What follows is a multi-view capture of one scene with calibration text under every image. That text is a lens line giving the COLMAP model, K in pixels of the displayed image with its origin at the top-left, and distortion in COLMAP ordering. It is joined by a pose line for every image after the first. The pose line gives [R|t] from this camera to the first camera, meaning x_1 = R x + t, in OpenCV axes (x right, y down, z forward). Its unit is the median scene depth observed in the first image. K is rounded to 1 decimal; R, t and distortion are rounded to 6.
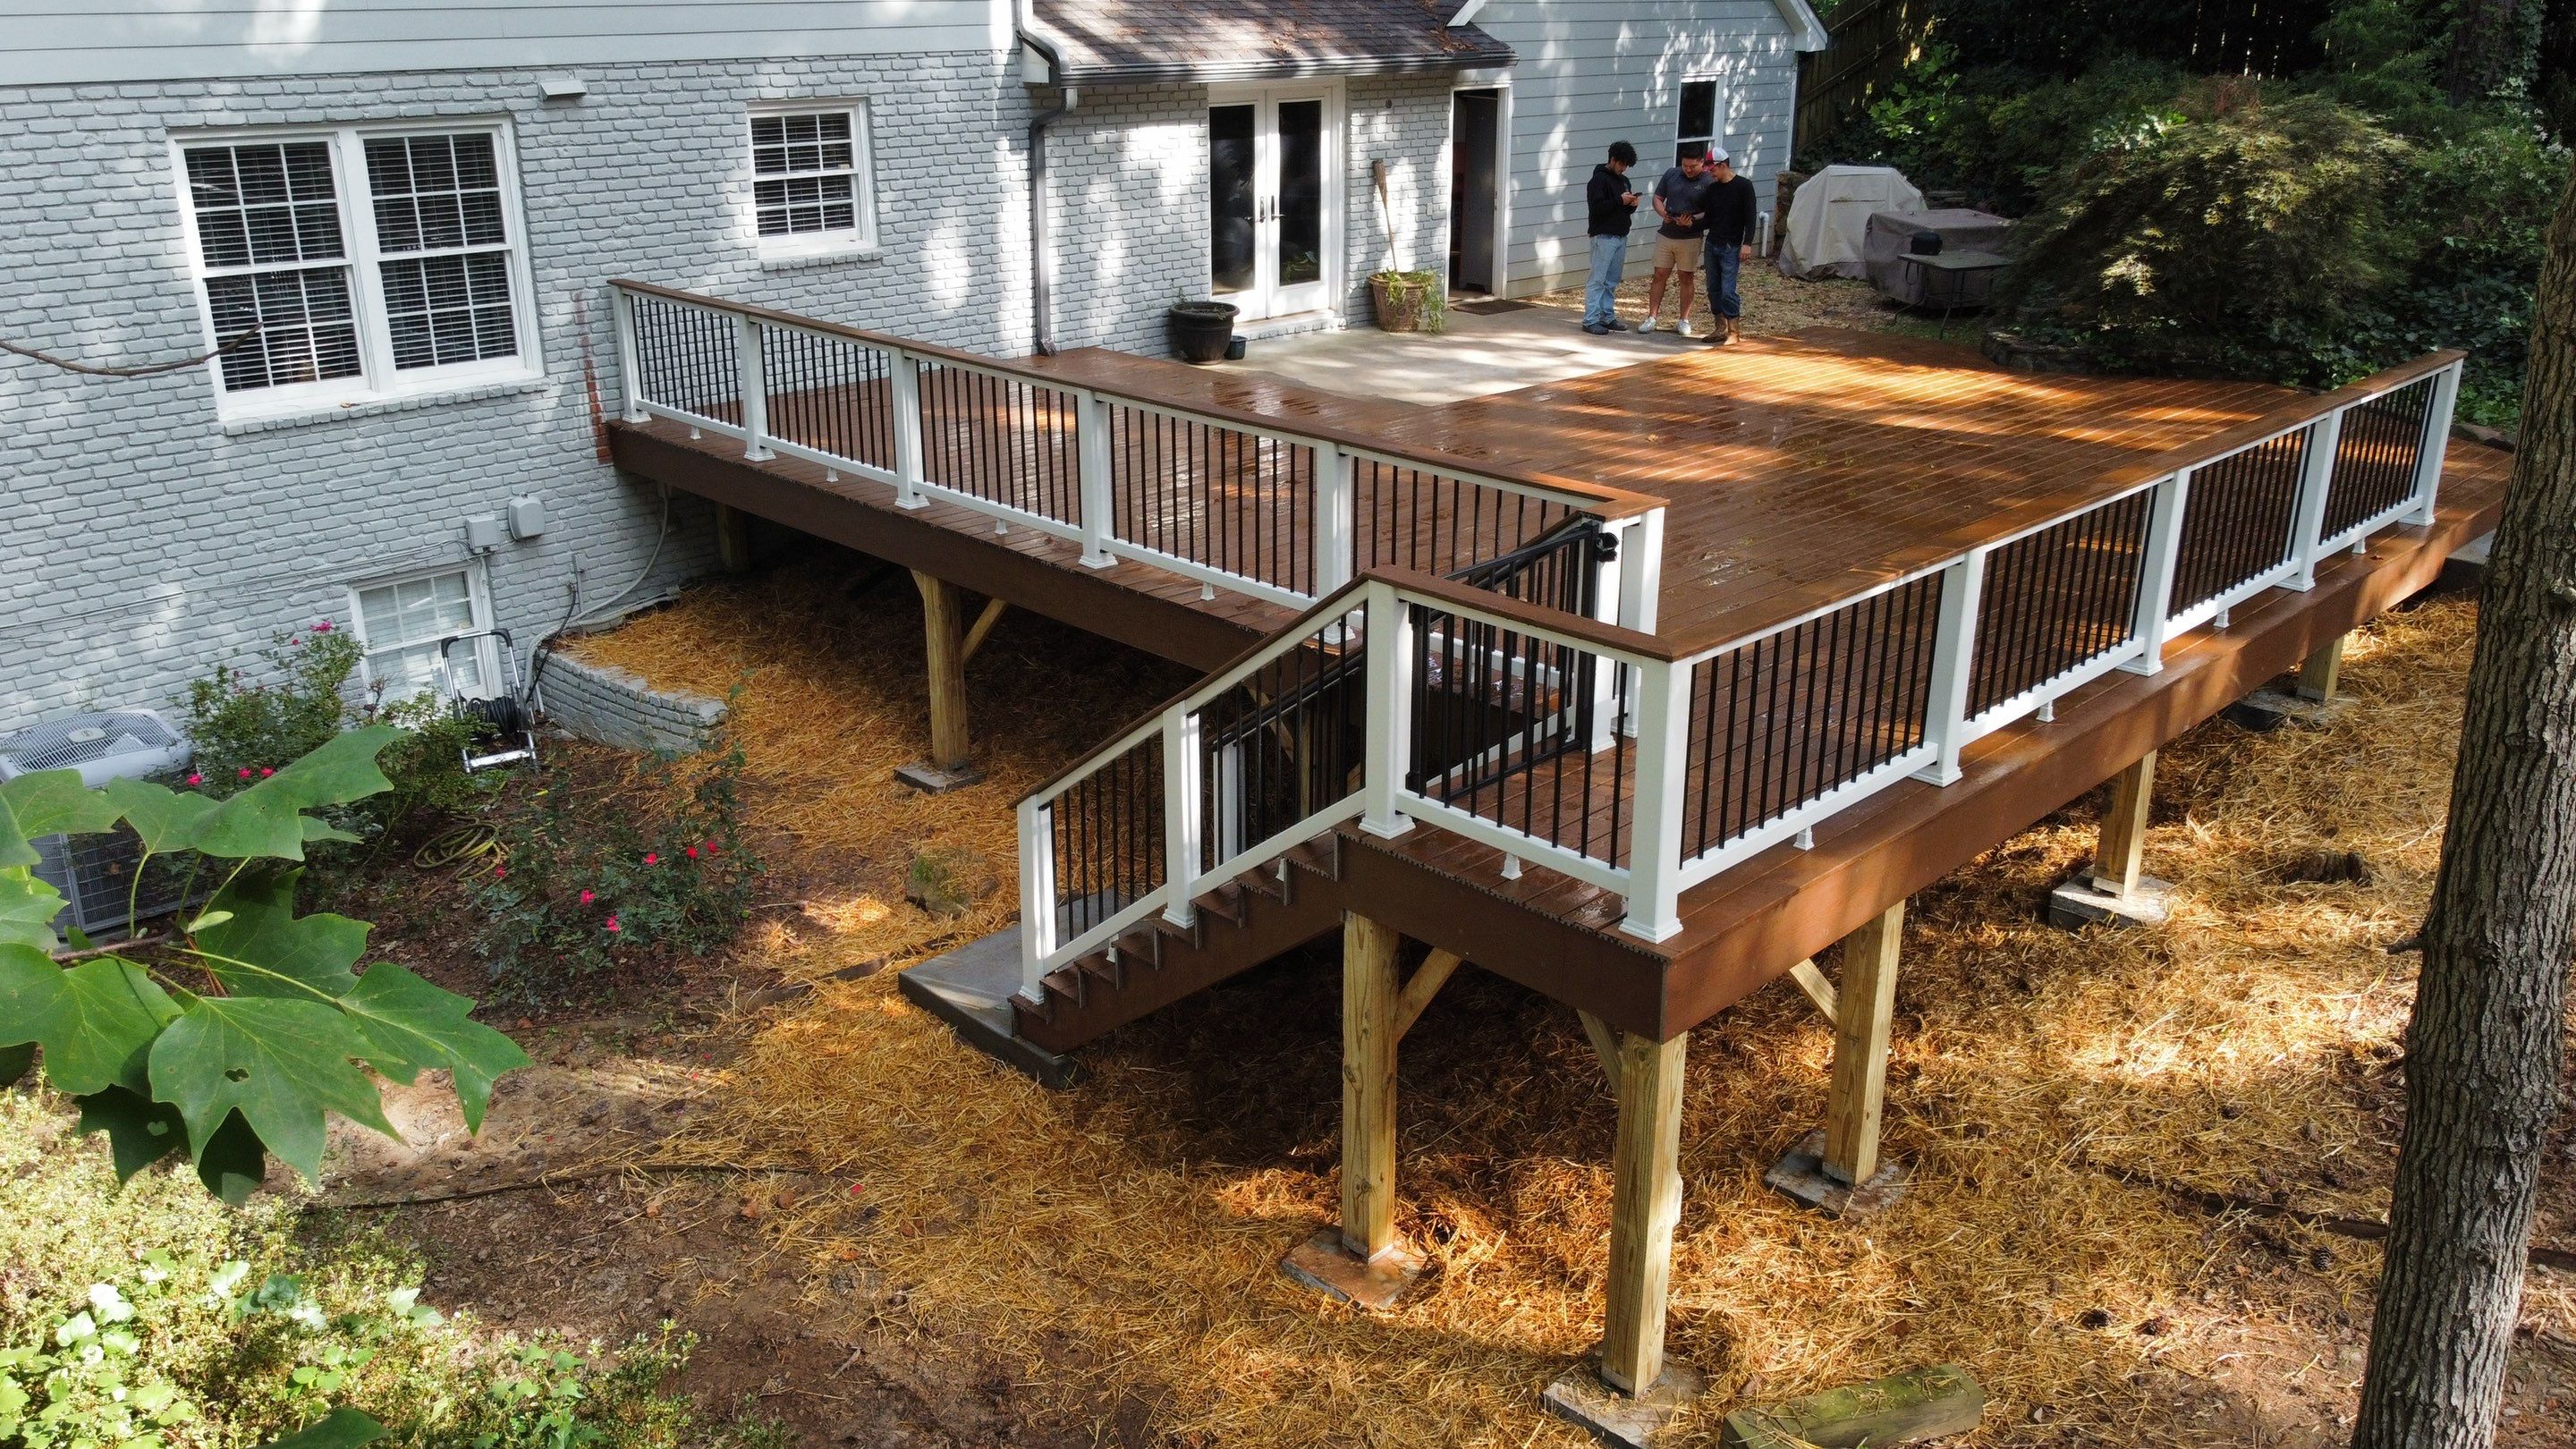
lens RADIAL K [[1959.2, 0, 1278.8], [0, 1959.2, 711.2], [0, 0, 1]] dist [-0.001648, -0.004428]
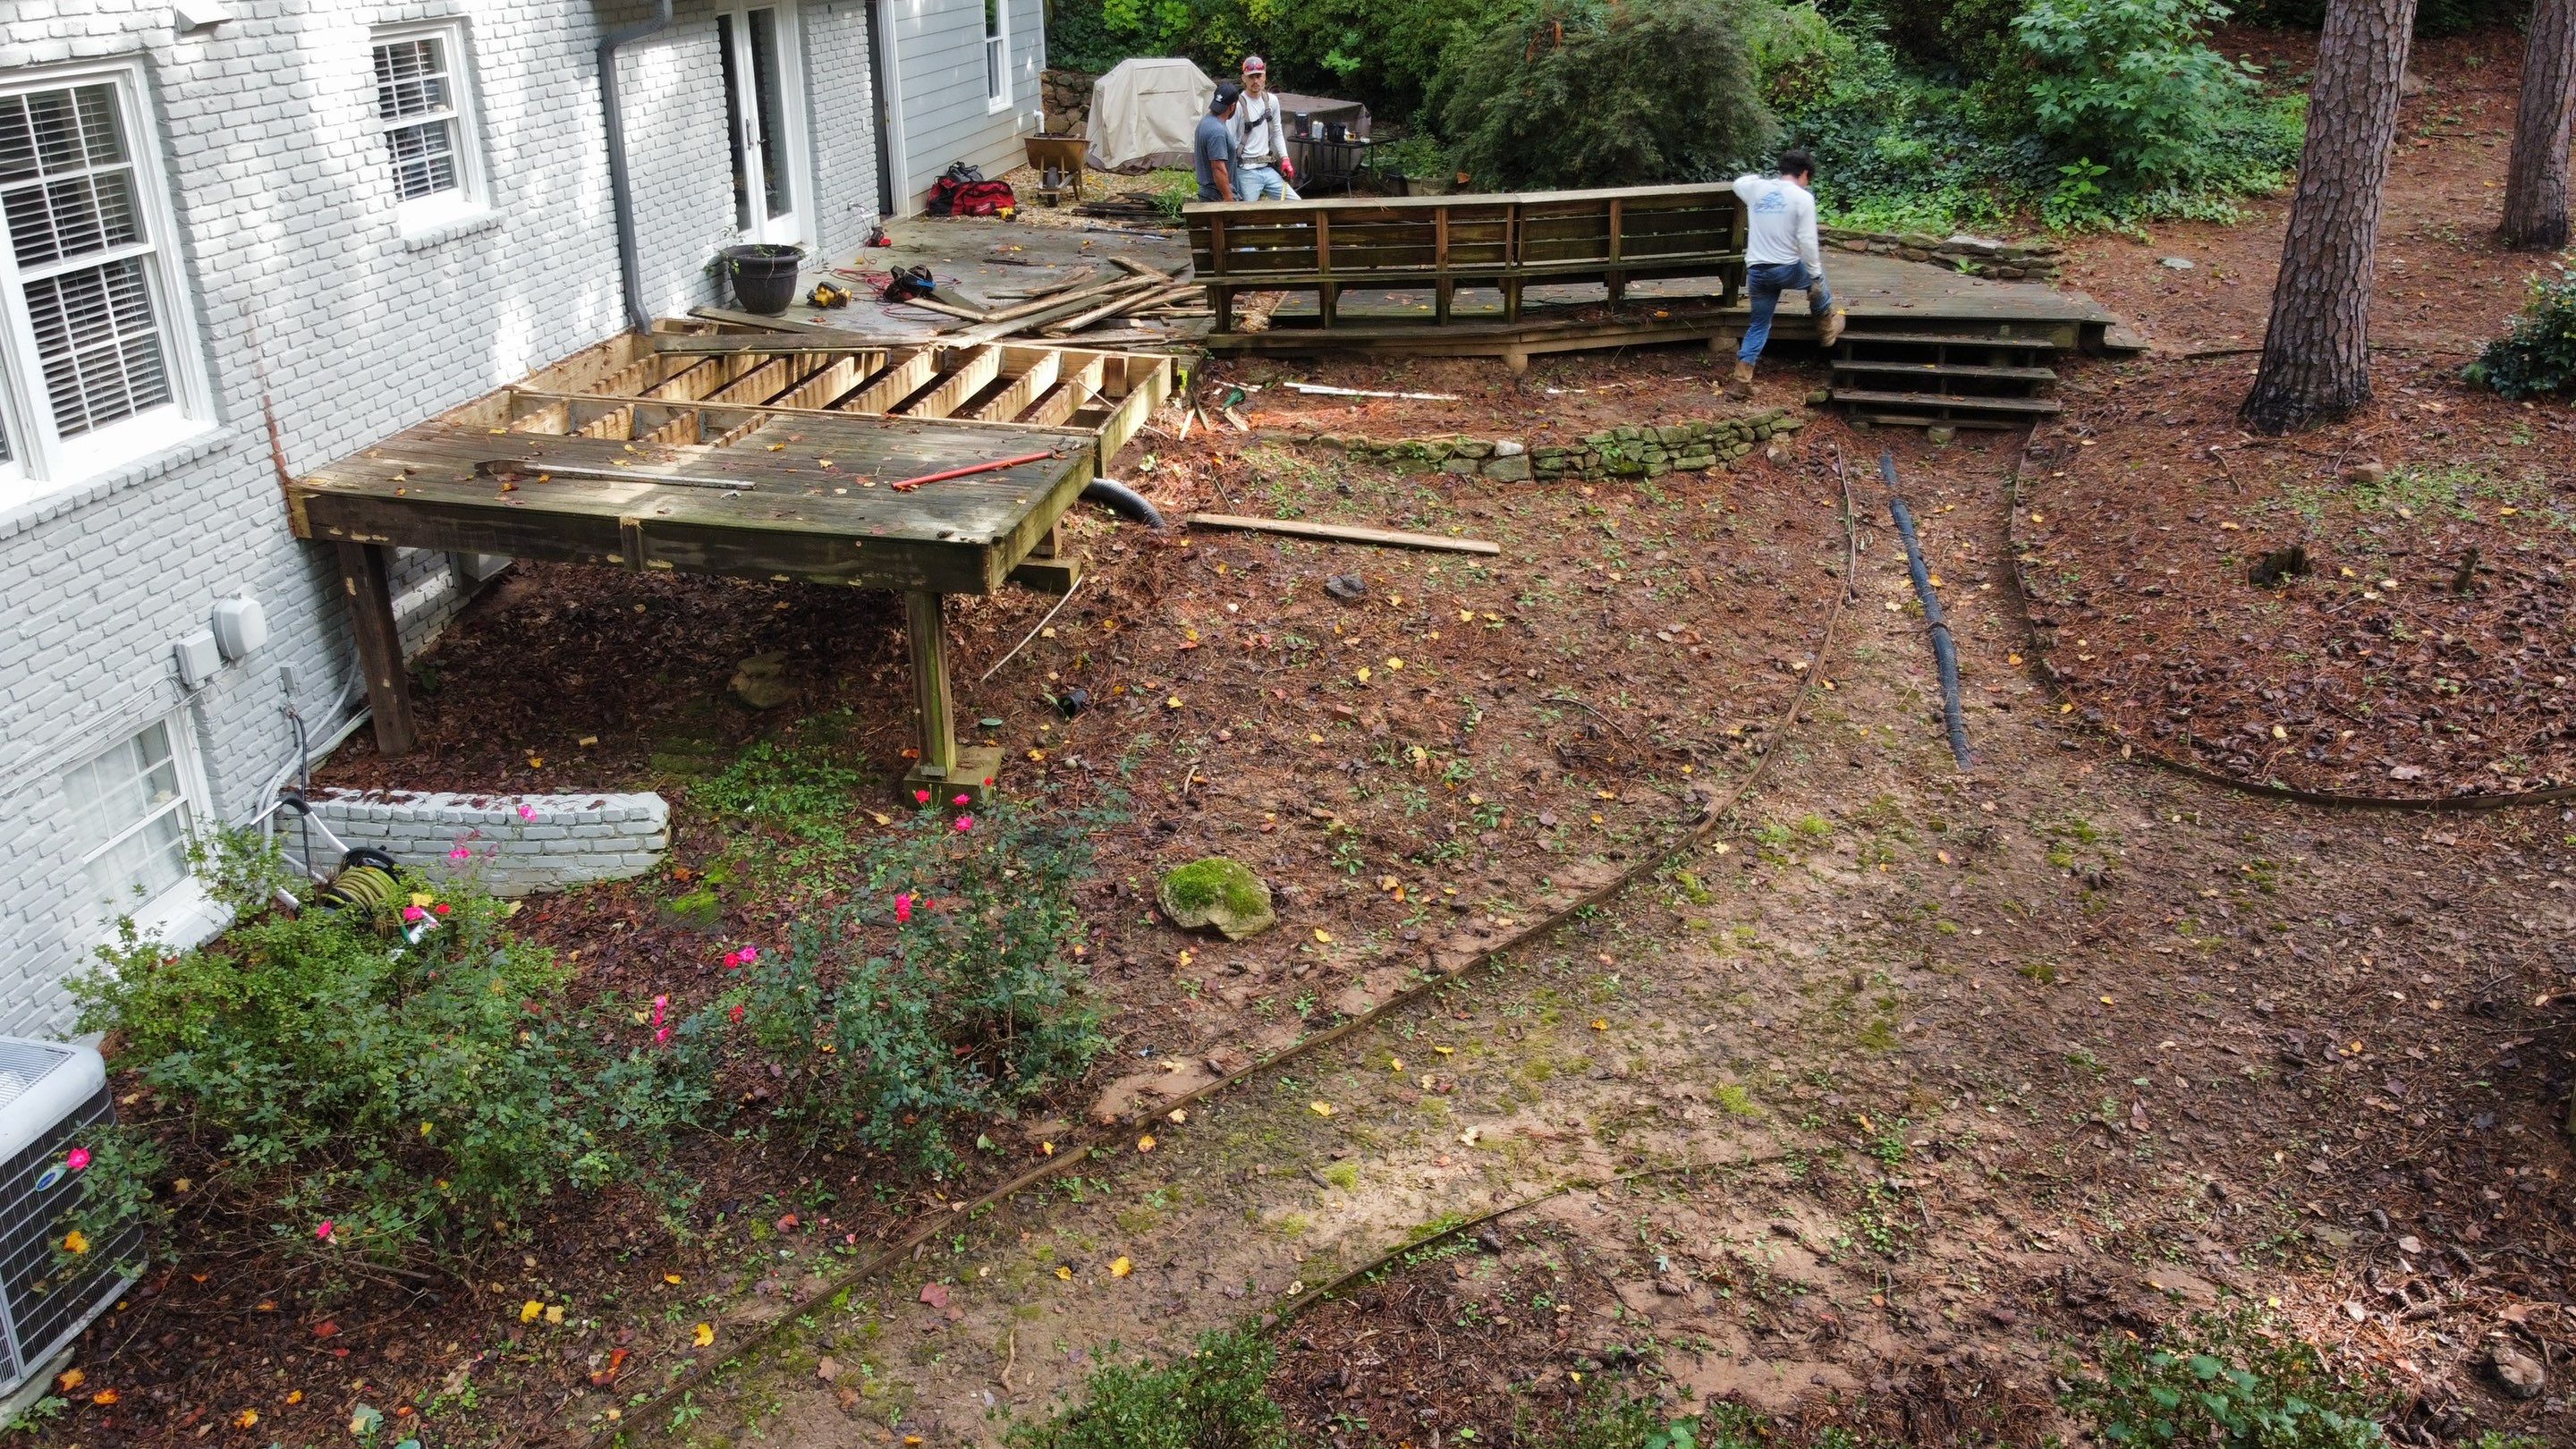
lens RADIAL K [[1959.2, 0, 1278.8], [0, 1959.2, 711.2], [0, 0, 1]] dist [-0.001648, -0.004428]
pose [[0.800871, -0.231751, 0.552176, -0.494489], [0.208165, 0.972315, 0.106165, -0.067318], [-0.561492, 0.029919, 0.826941, 0.205450]]
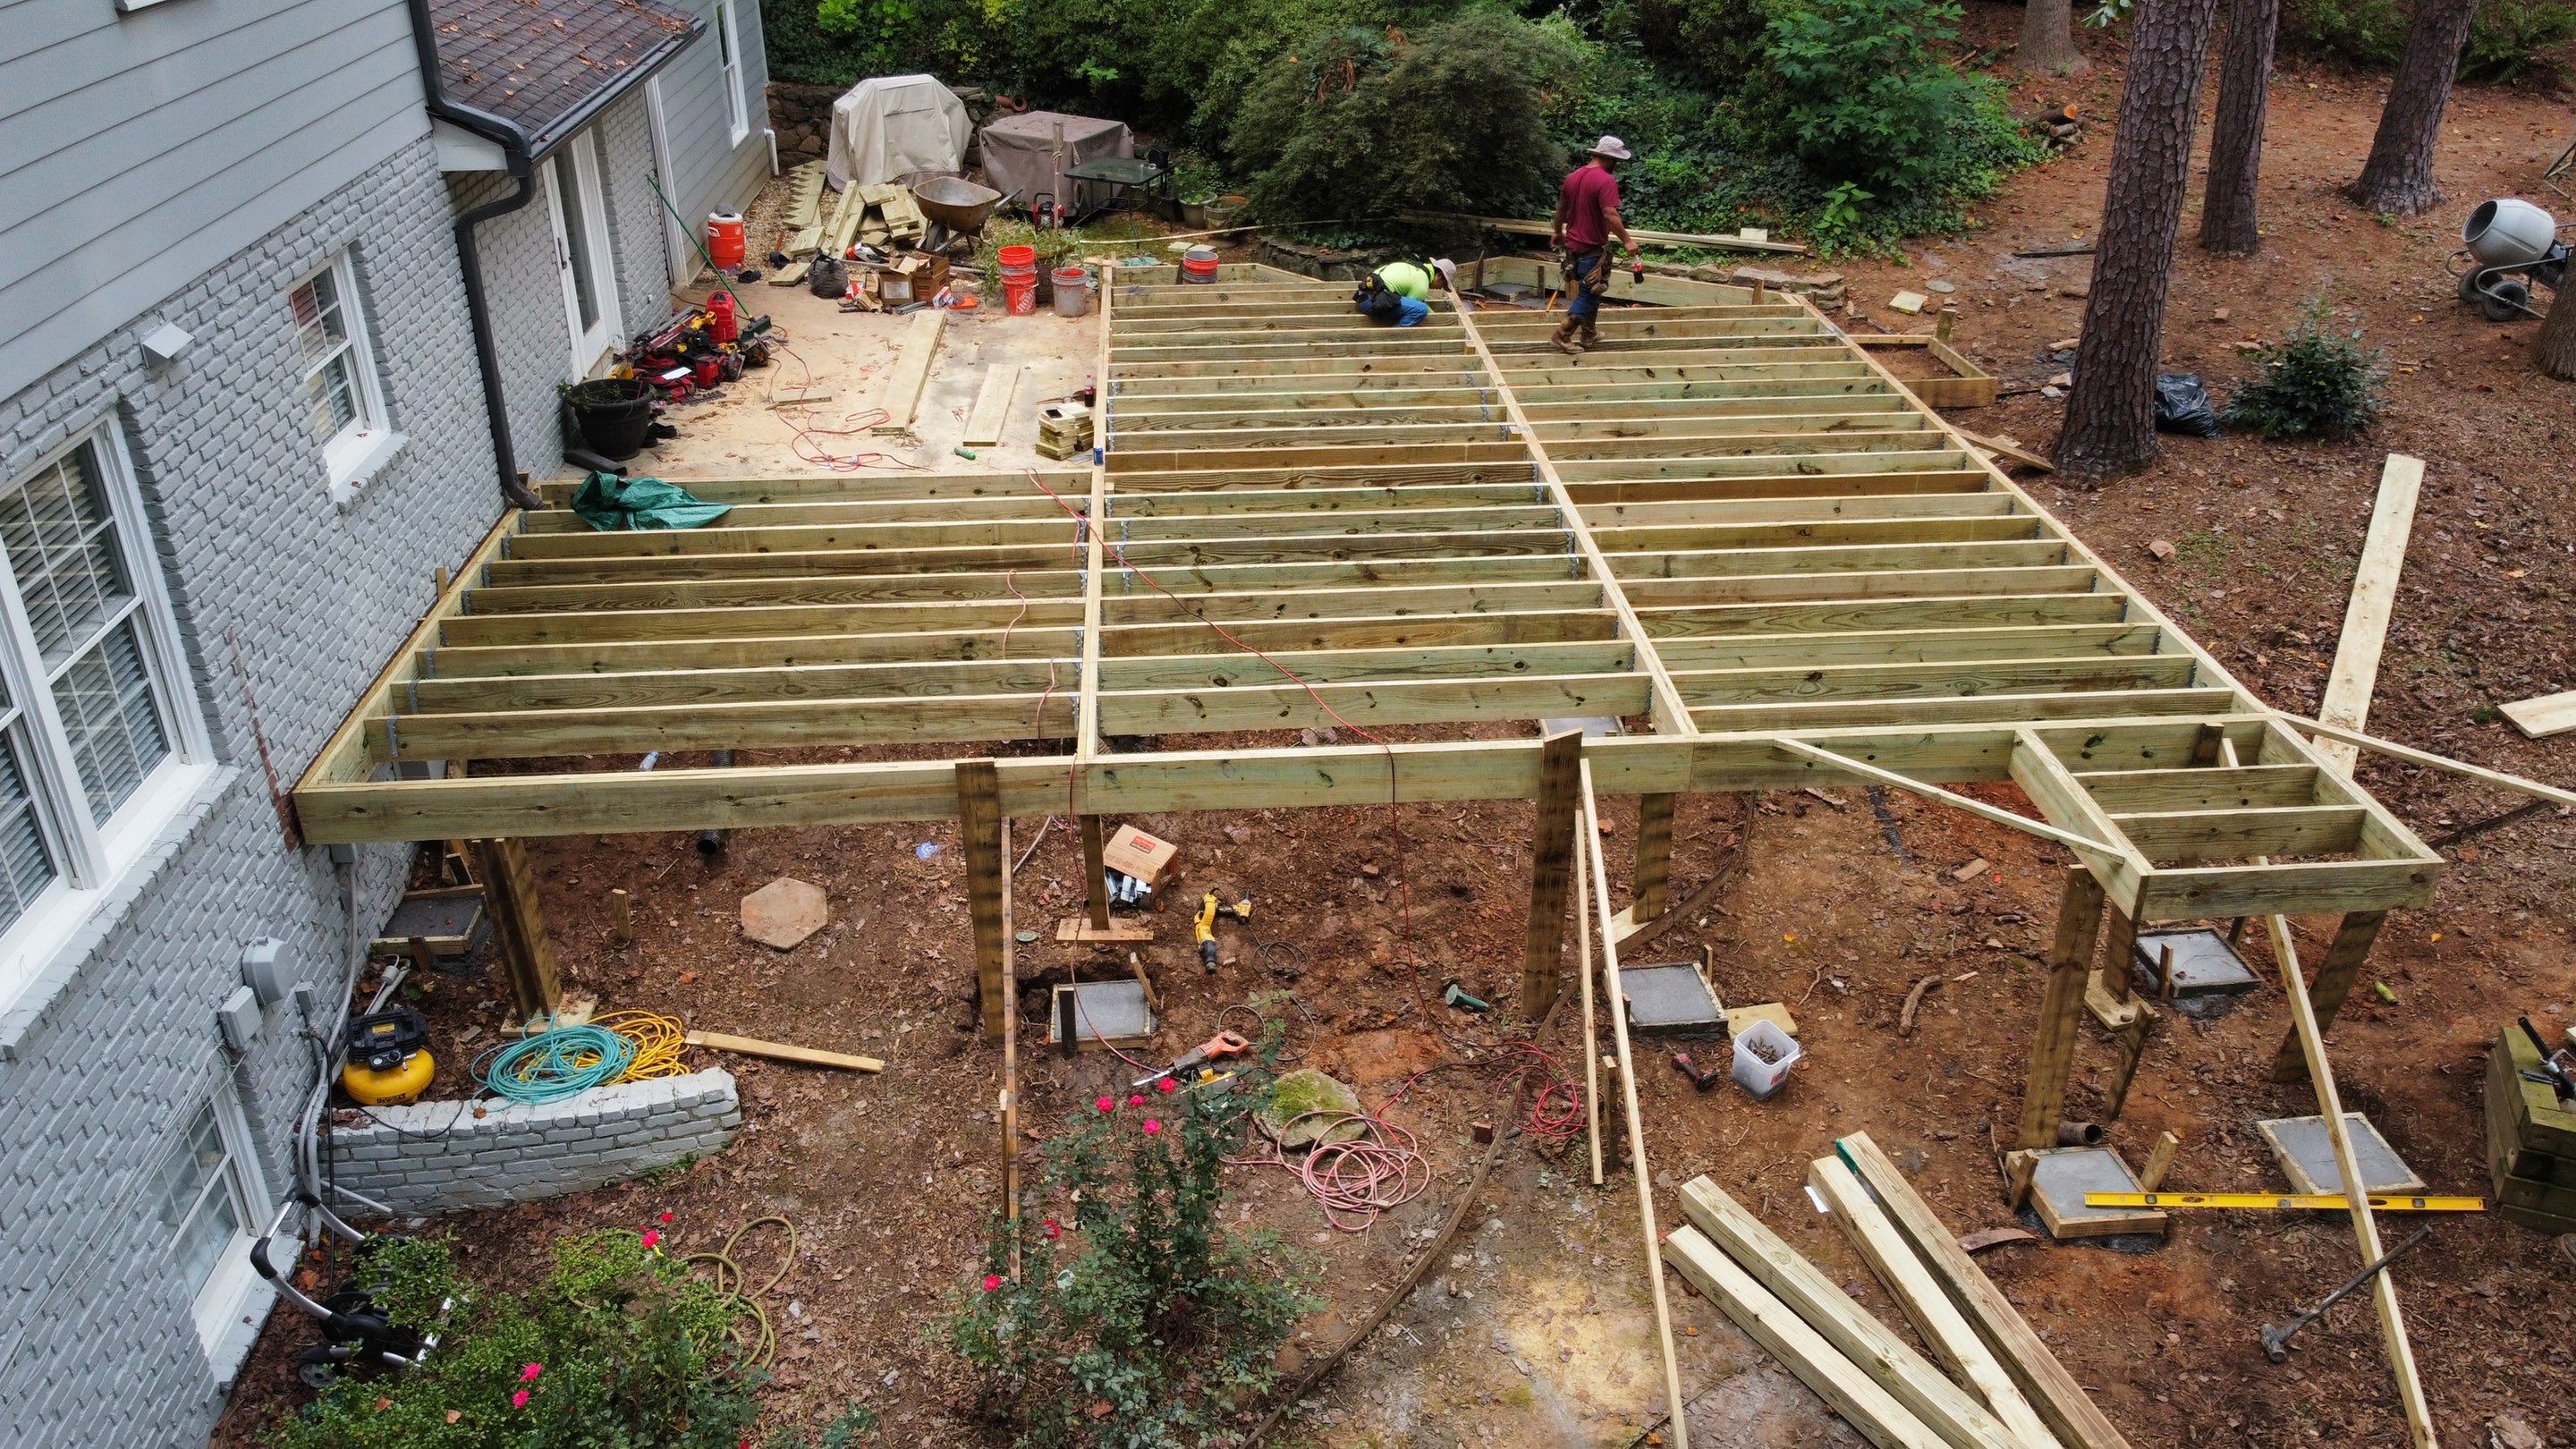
lens RADIAL K [[1959.2, 0, 1278.8], [0, 1959.2, 711.2], [0, 0, 1]] dist [-0.001648, -0.004428]
pose [[0.652121, -0.351141, 0.671891, -0.593816], [0.268692, 0.935787, 0.228271, -0.248498], [-0.708902, 0.031672, 0.704595, 0.283399]]
